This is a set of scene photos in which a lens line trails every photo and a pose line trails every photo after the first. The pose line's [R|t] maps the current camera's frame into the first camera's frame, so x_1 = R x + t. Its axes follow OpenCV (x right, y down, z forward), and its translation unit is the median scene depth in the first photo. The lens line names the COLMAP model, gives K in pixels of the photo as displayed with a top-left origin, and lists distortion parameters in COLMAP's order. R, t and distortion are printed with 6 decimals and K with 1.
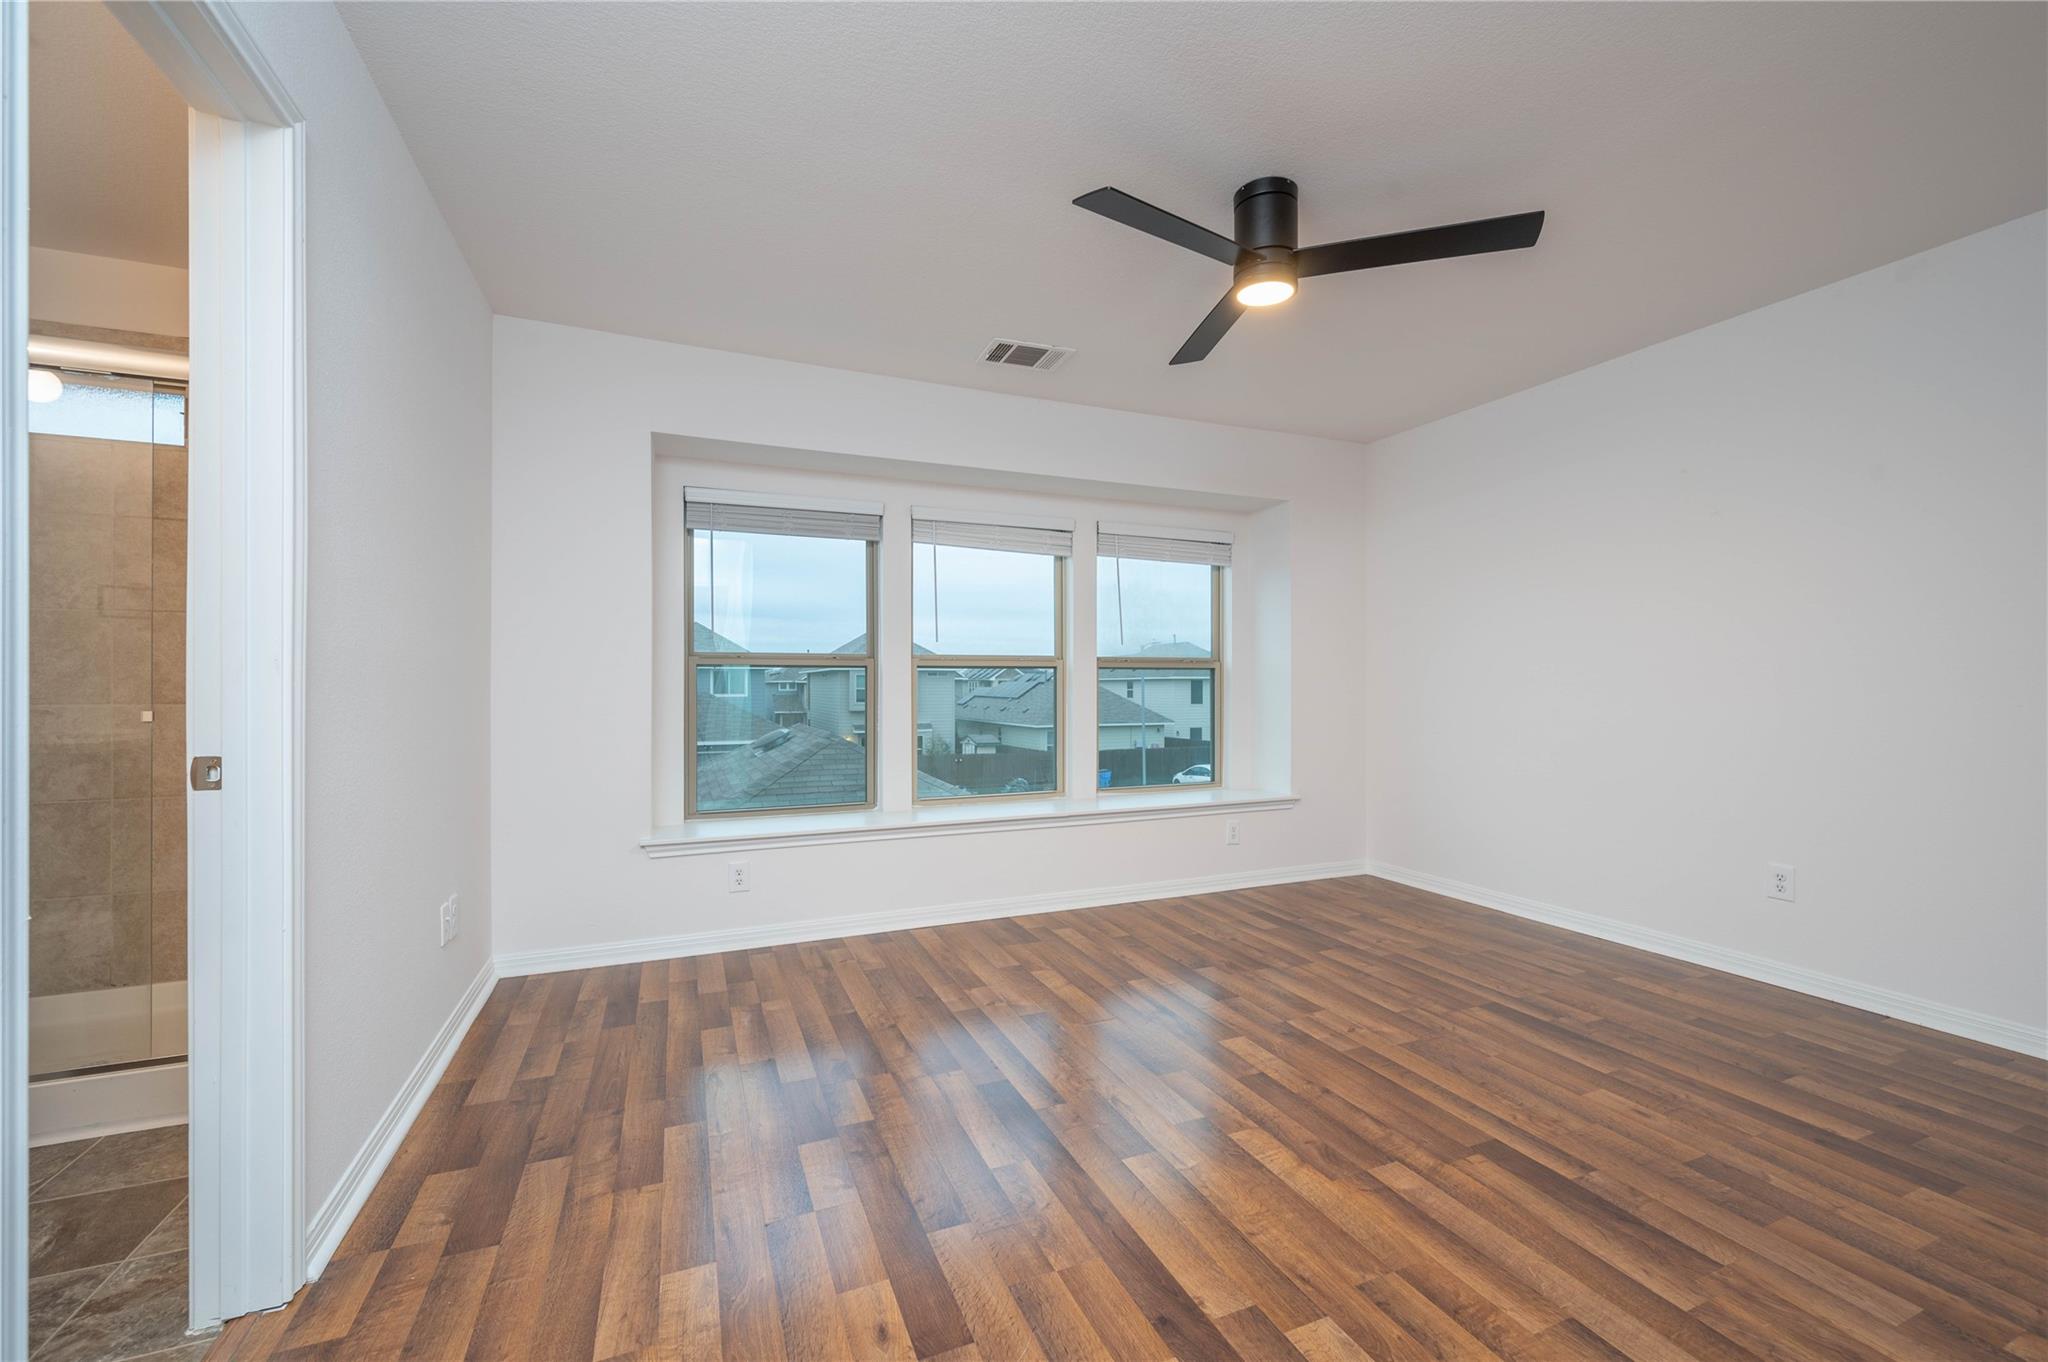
lens RADIAL K [[825.9, 0, 1027.7], [0, 825.9, 688.4], [0, 0, 1]] dist [0.003046, 0.000156]
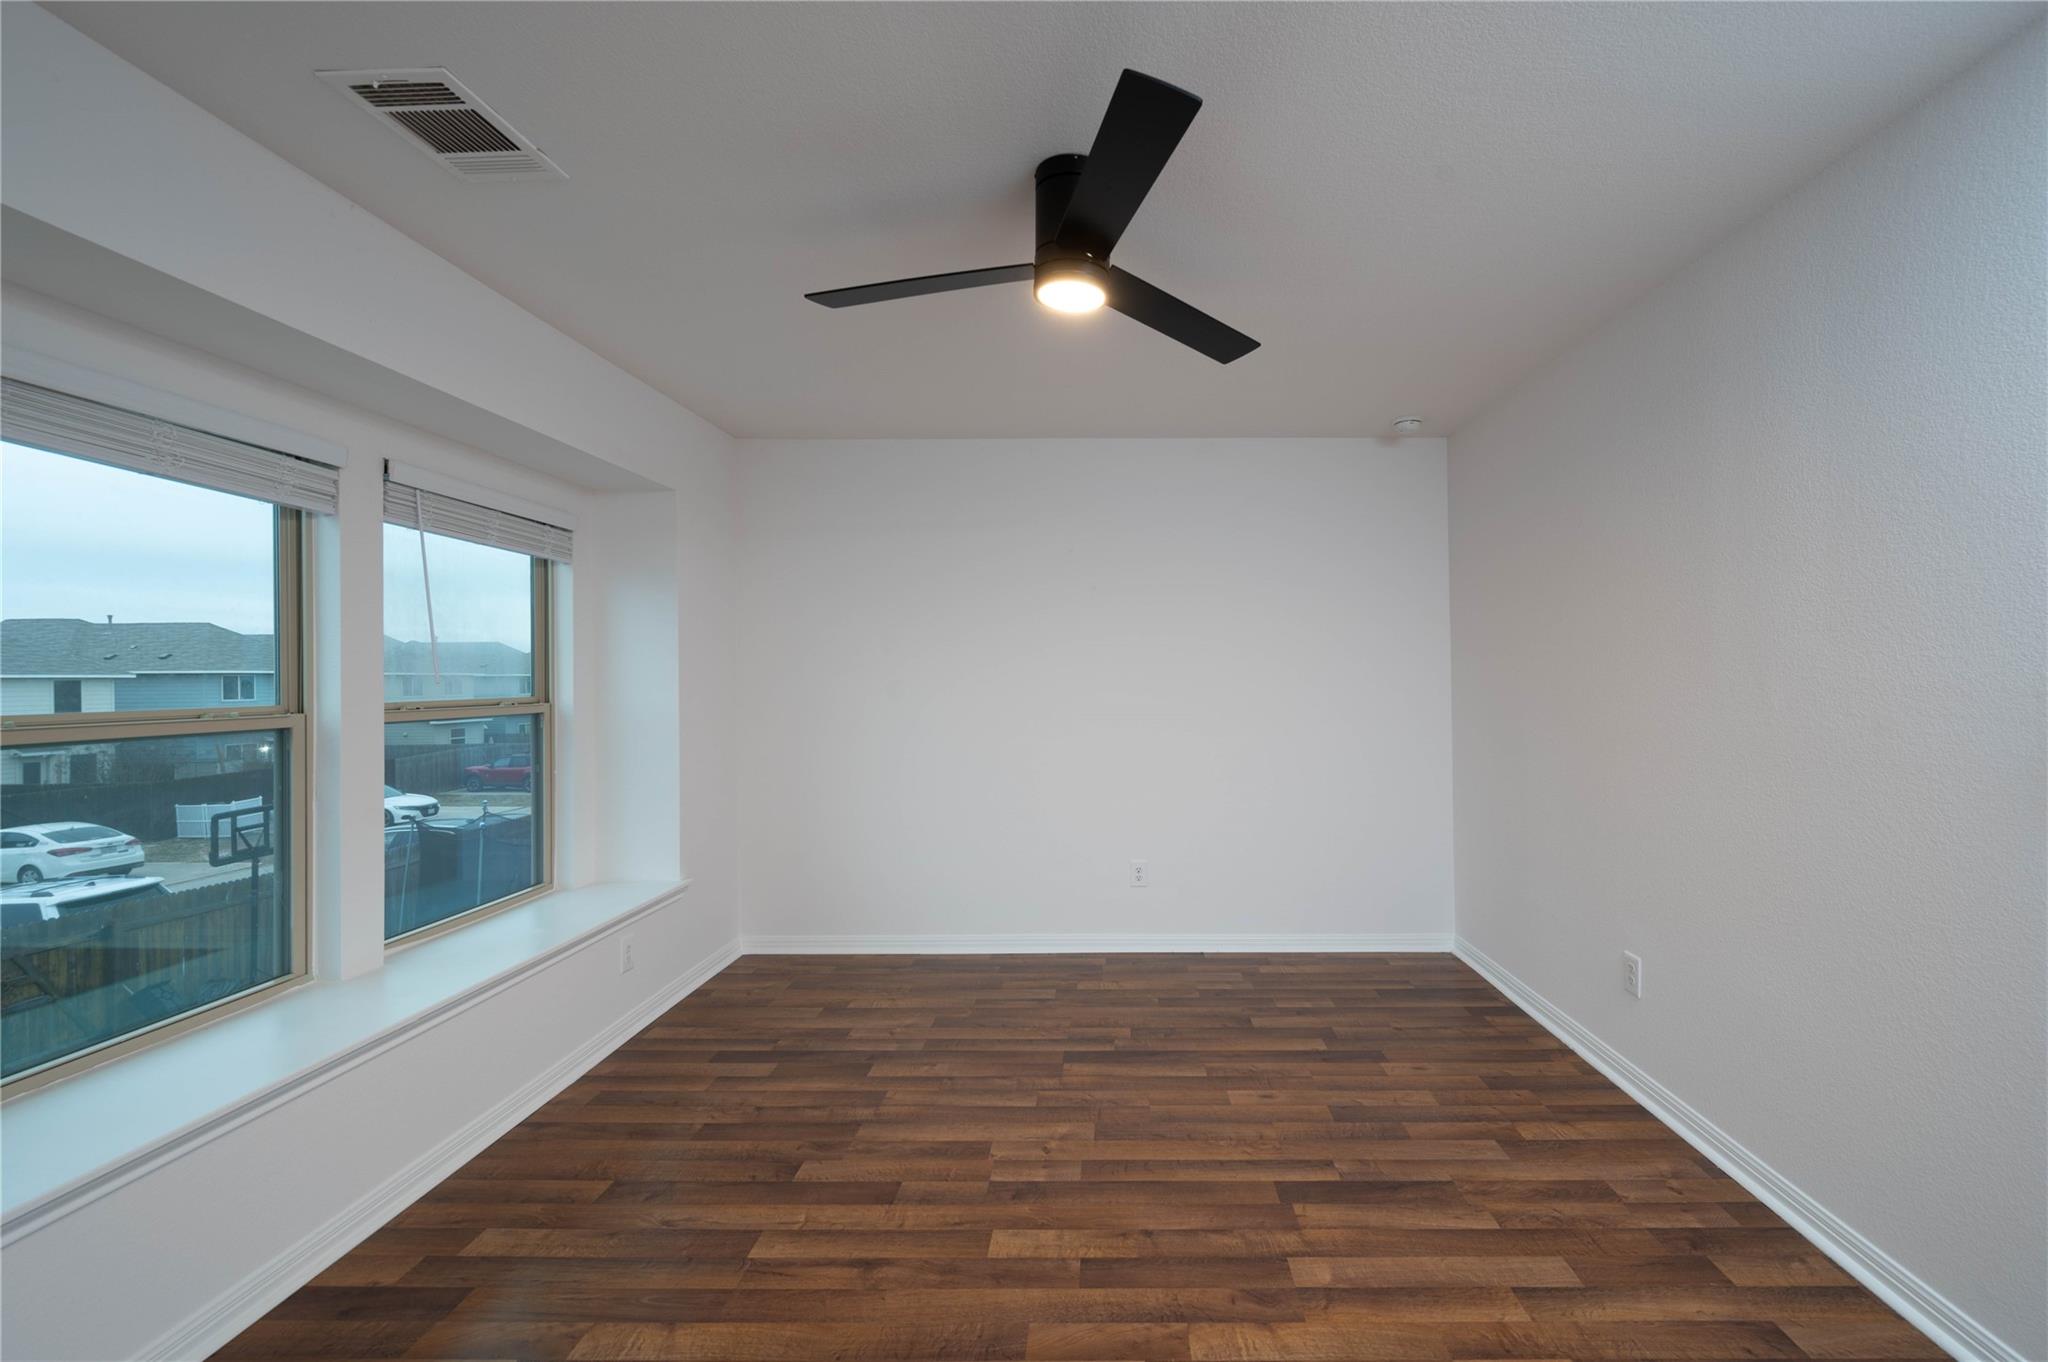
lens RADIAL K [[868.3, 0, 1027.2], [0, 868.3, 663.7], [0, 0, 1]] dist [0.000913, -0.000207]
pose [[0.388173, 0.003398, 0.921580, -0.457111], [0.004691, 0.999973, -0.005663, -0.098874], [-0.921574, 0.006521, 0.388147, 0.626830]]
